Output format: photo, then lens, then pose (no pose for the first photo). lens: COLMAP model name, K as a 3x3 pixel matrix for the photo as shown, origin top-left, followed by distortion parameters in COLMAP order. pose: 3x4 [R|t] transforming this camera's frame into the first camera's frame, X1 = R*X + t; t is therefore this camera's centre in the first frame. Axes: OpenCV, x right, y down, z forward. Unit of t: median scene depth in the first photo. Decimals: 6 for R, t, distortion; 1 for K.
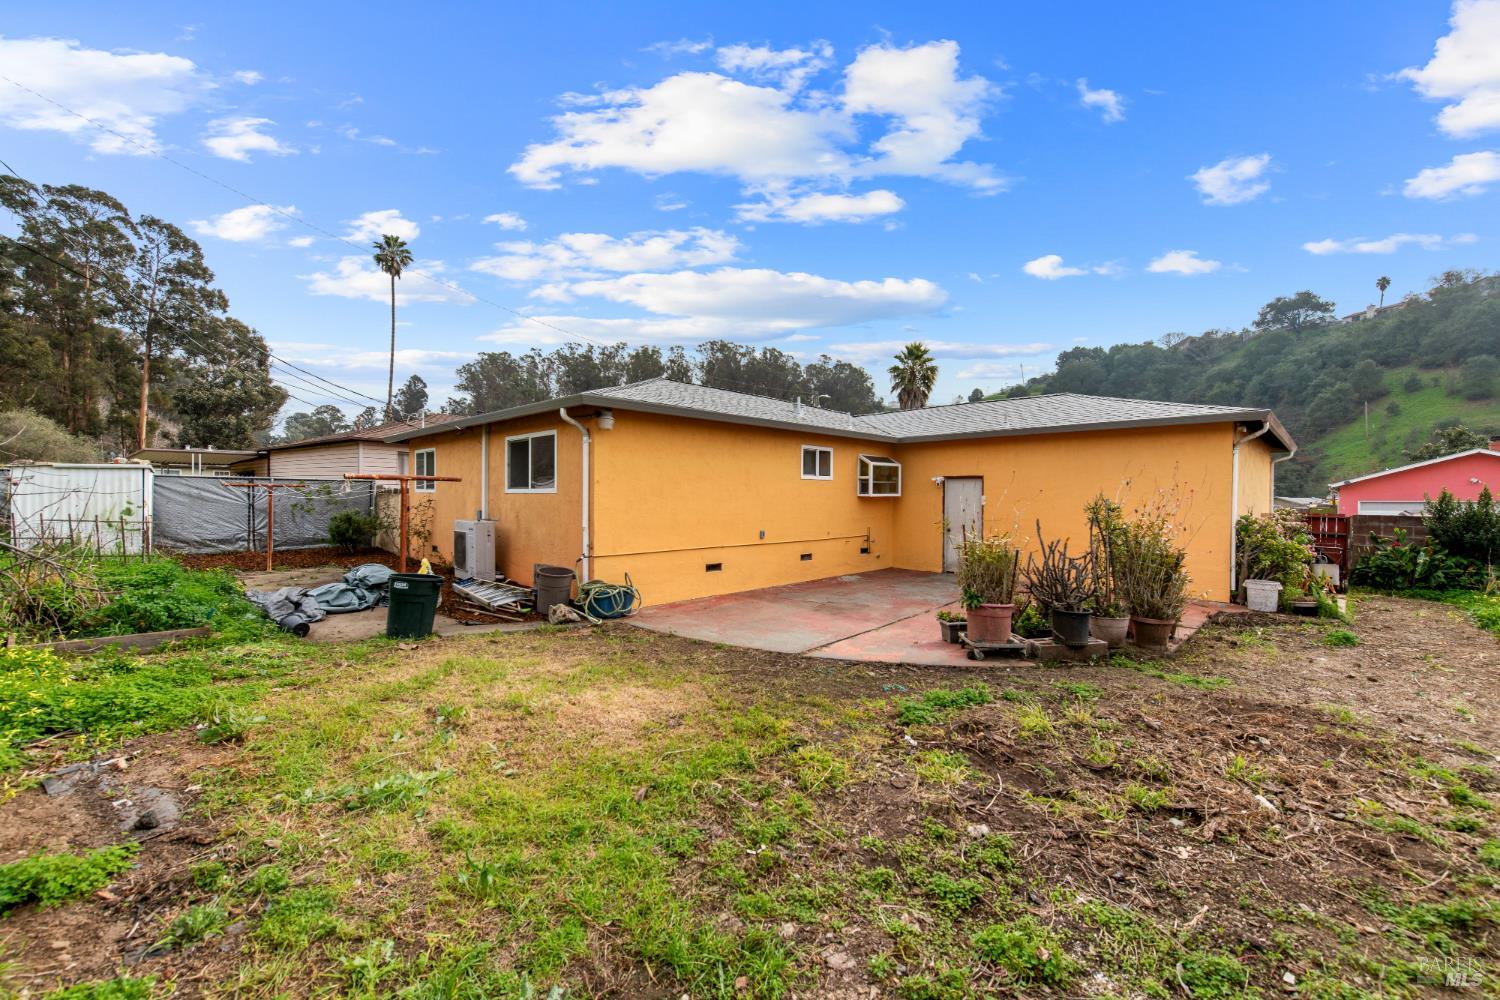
lens RADIAL K [[583.7, 0, 750.3], [0, 583.7, 502.2], [0, 0, 1]] dist [0.020772, -0.006280]
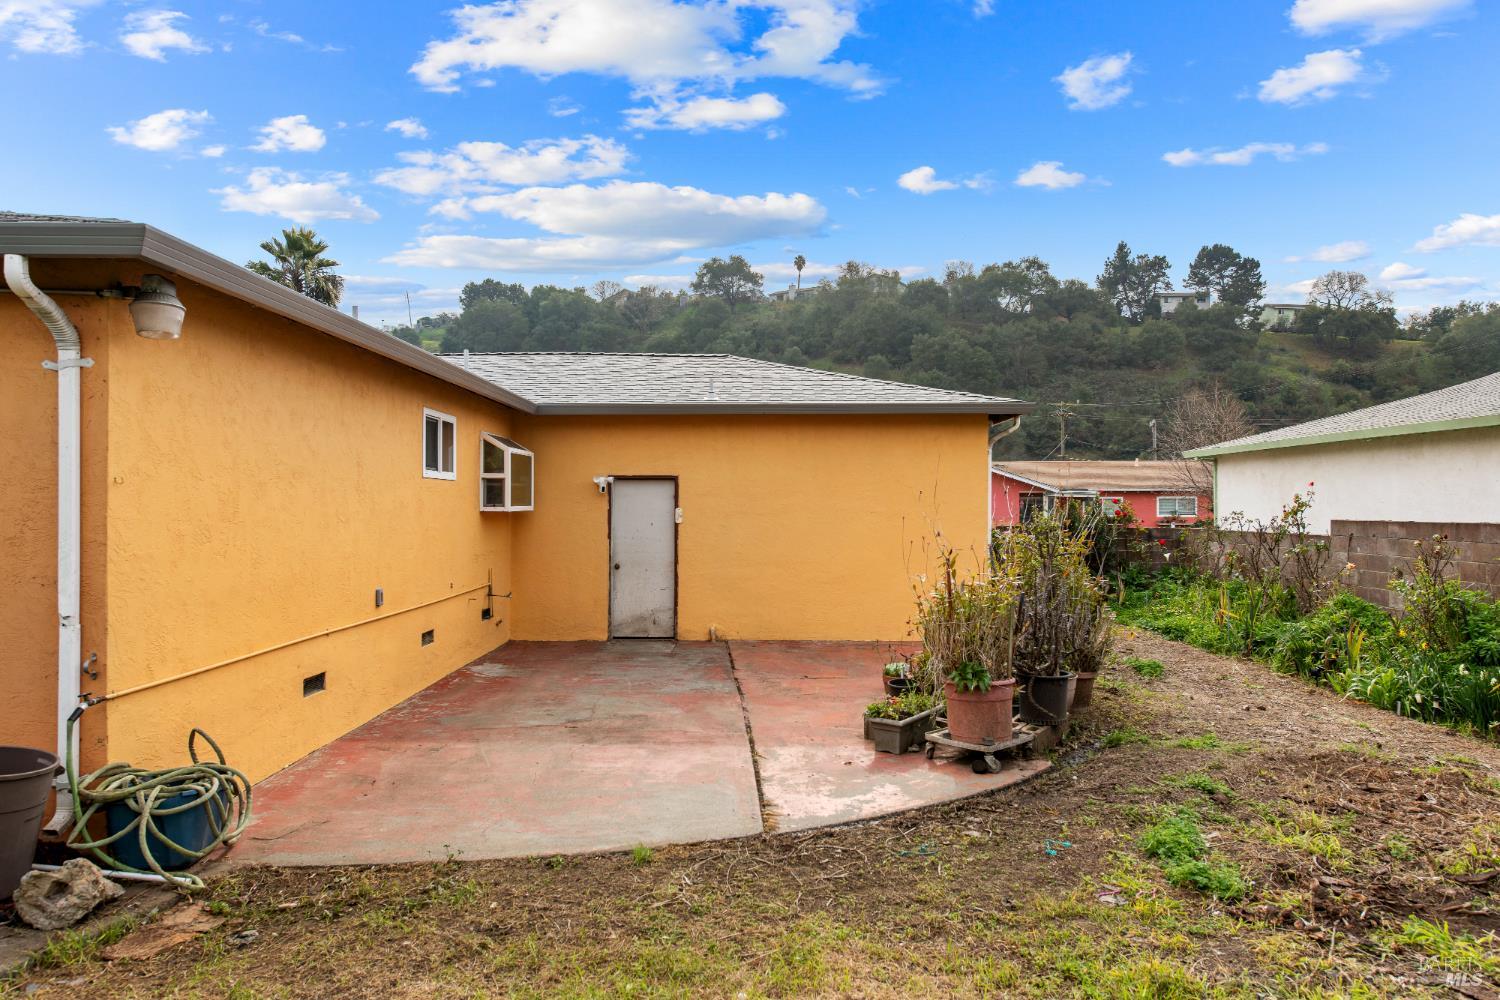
lens RADIAL K [[977.4, 0, 750.0], [0, 977.4, 500.0], [0, 0, 1]] dist [0.006157, -0.000735]
pose [[0.716435, -0.002931, 0.697648, -0.244856], [0.013171, 0.999870, -0.009325, -0.008397], [-0.697530, 0.015870, 0.716380, 0.194504]]
